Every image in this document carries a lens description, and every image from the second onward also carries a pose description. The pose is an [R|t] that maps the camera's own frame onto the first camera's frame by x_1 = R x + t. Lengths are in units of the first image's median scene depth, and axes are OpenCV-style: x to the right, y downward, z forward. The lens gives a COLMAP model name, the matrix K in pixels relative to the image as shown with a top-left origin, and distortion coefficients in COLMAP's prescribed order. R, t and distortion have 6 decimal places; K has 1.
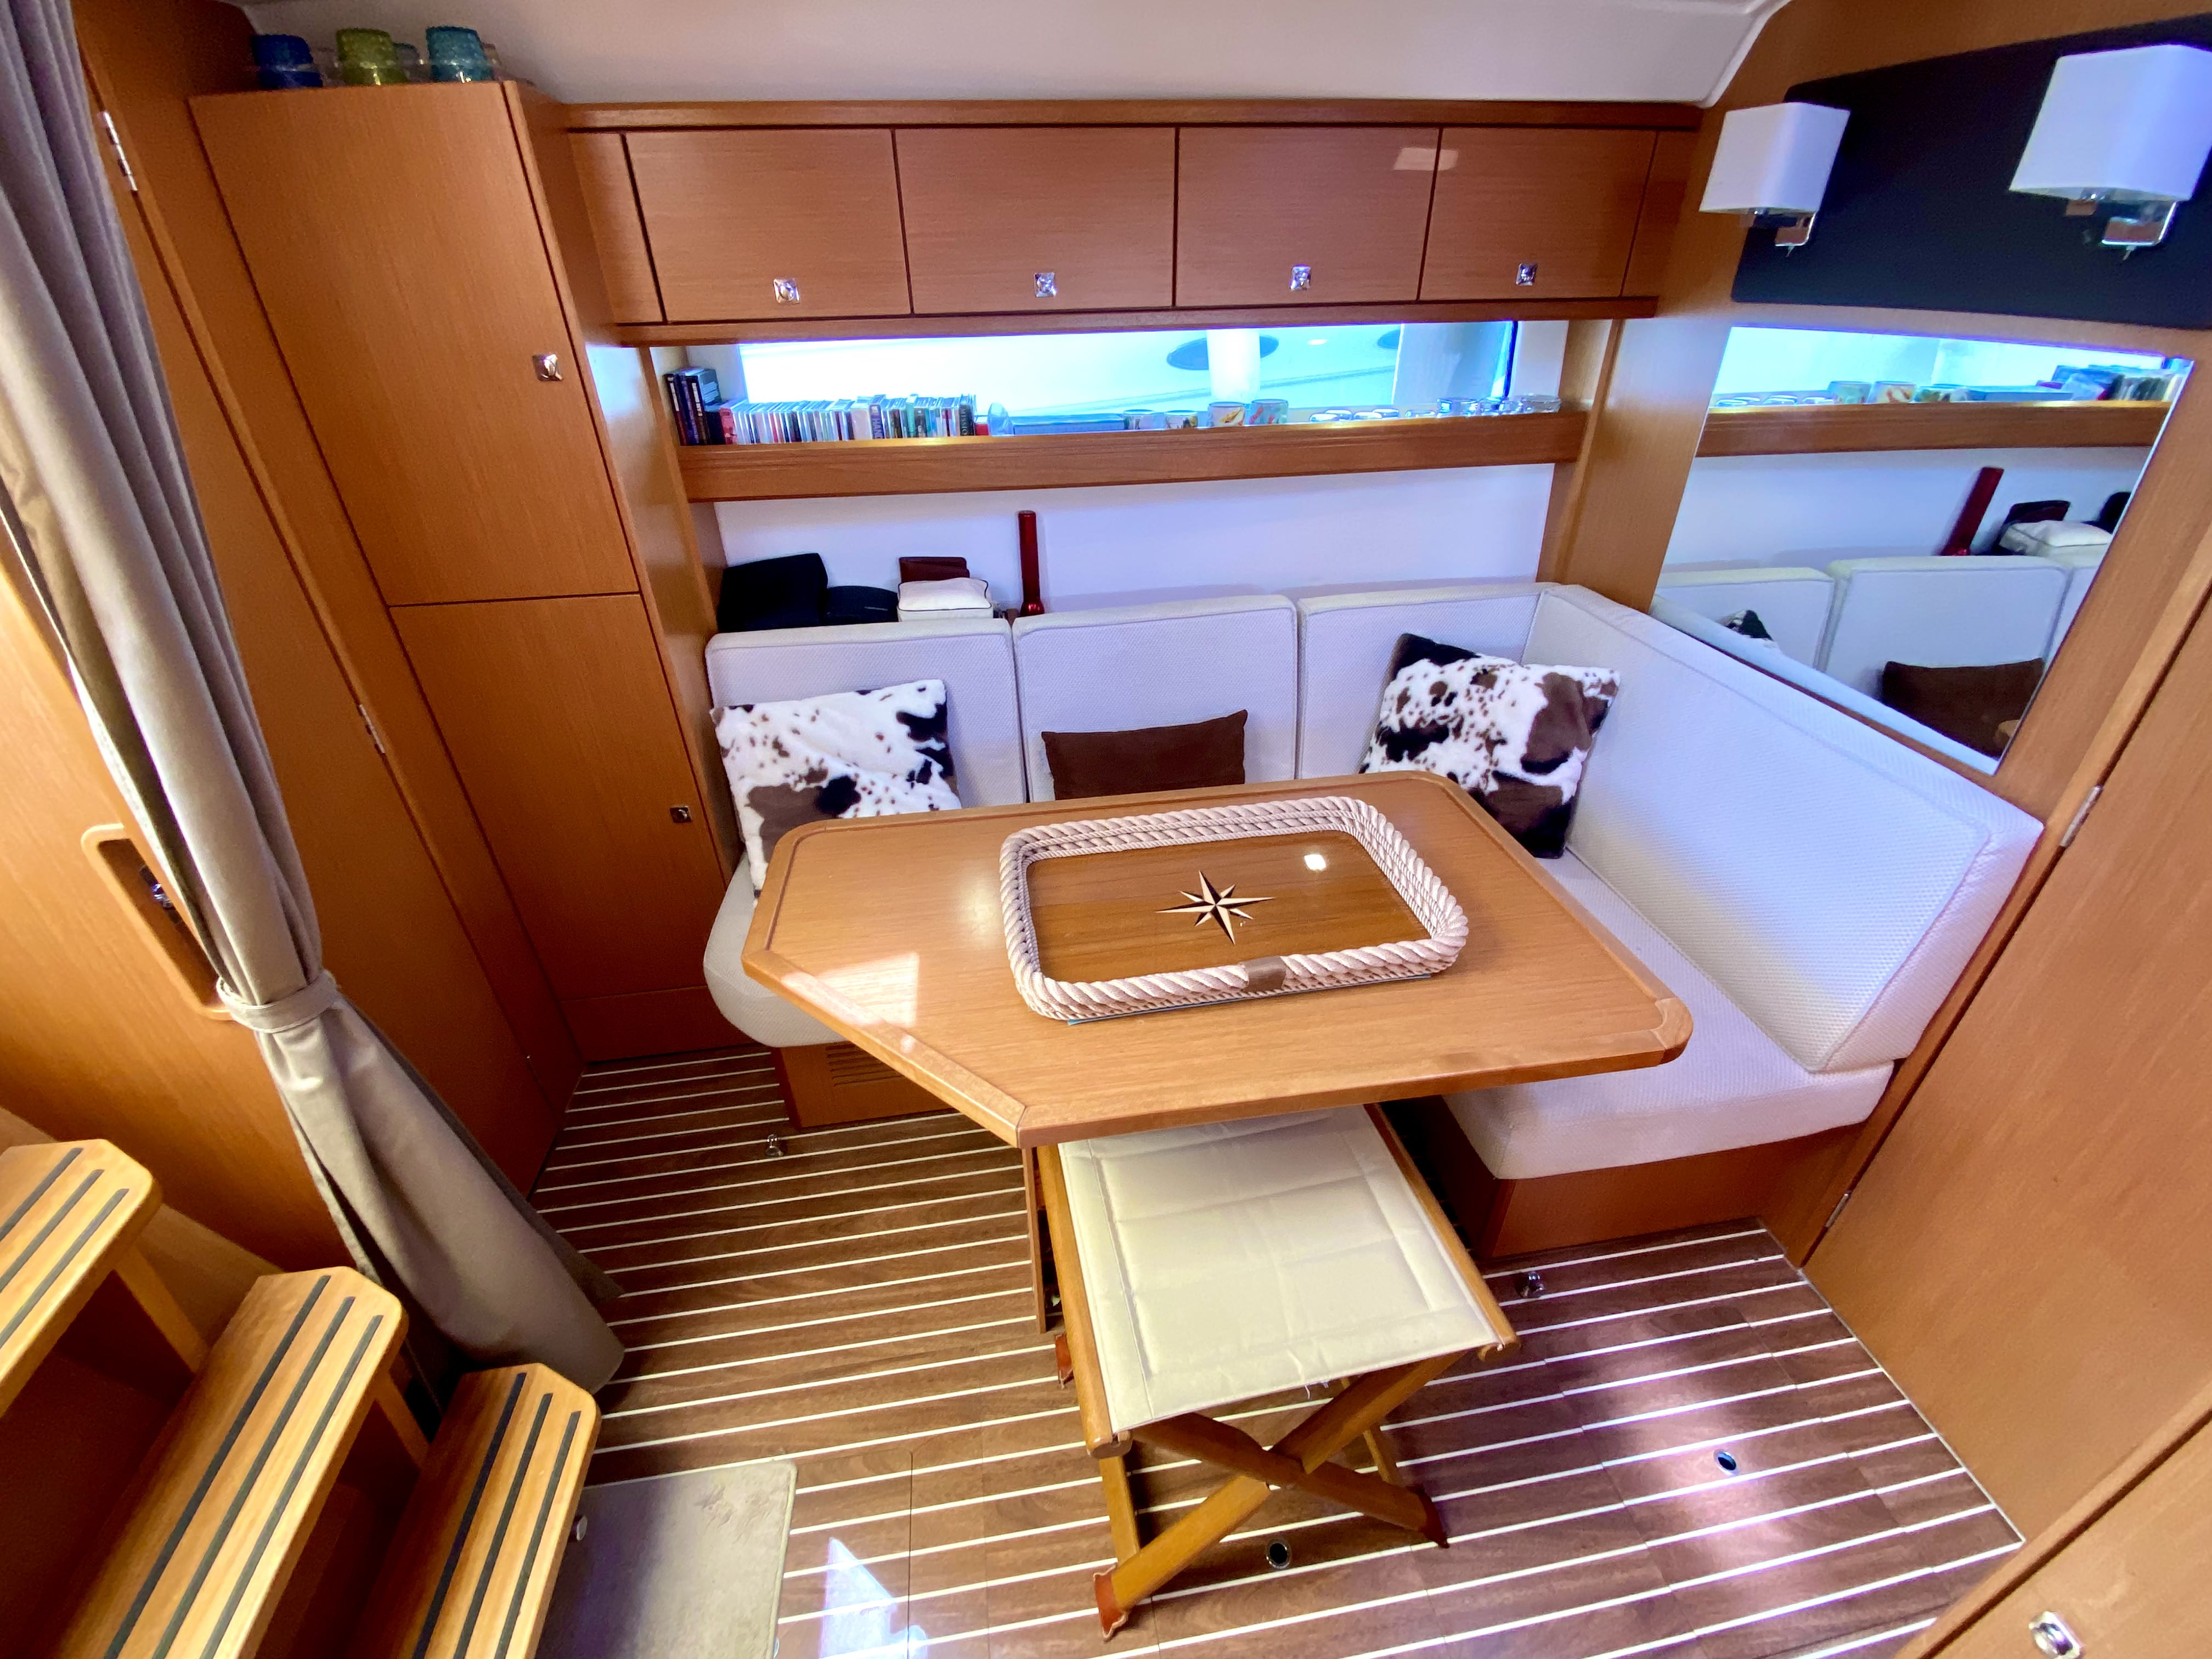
lens RADIAL K [[879.9, 0, 1111.1], [0, 879.9, 828.3], [0, 0, 1]] dist [-0.000614, -0.013530]
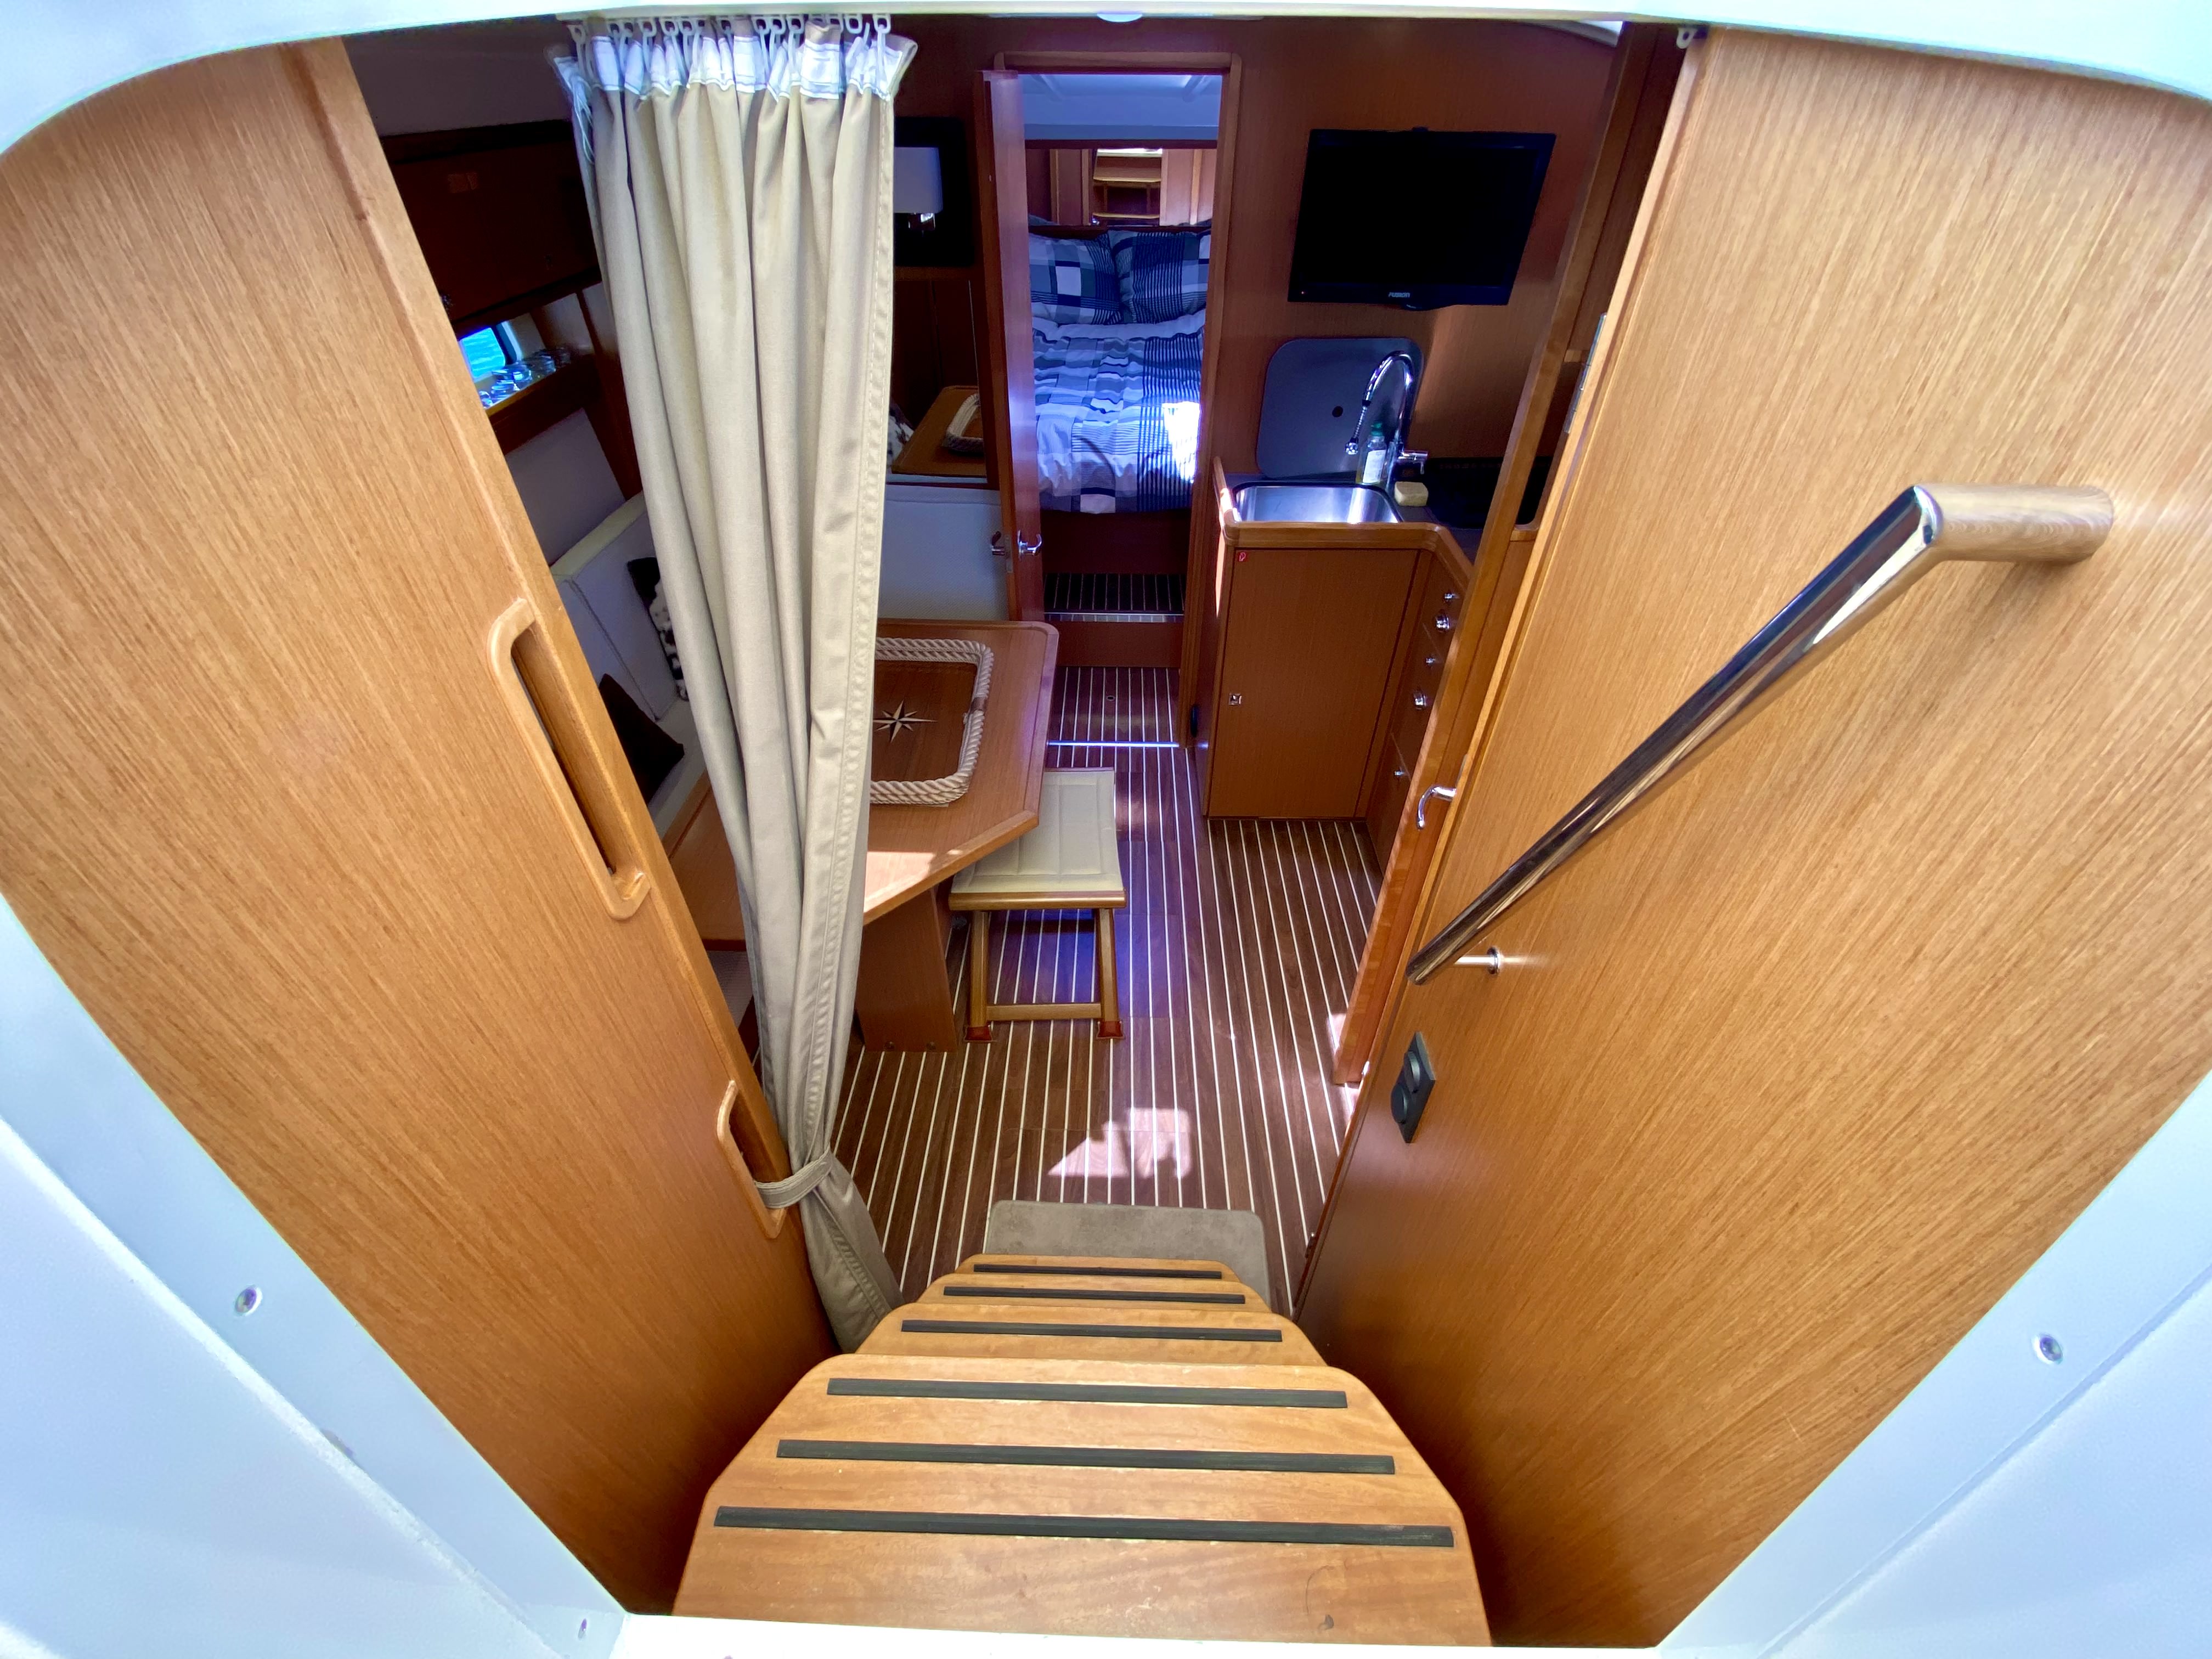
lens RADIAL K [[879.9, 0, 1111.1], [0, 879.9, 828.3], [0, 0, 1]] dist [-0.000614, -0.013530]
pose [[0.185100, -0.599766, 0.778472, -1.171471], [0.502003, 0.738714, 0.449772, -0.285118], [-0.844826, 0.307542, 0.437820, 0.040090]]
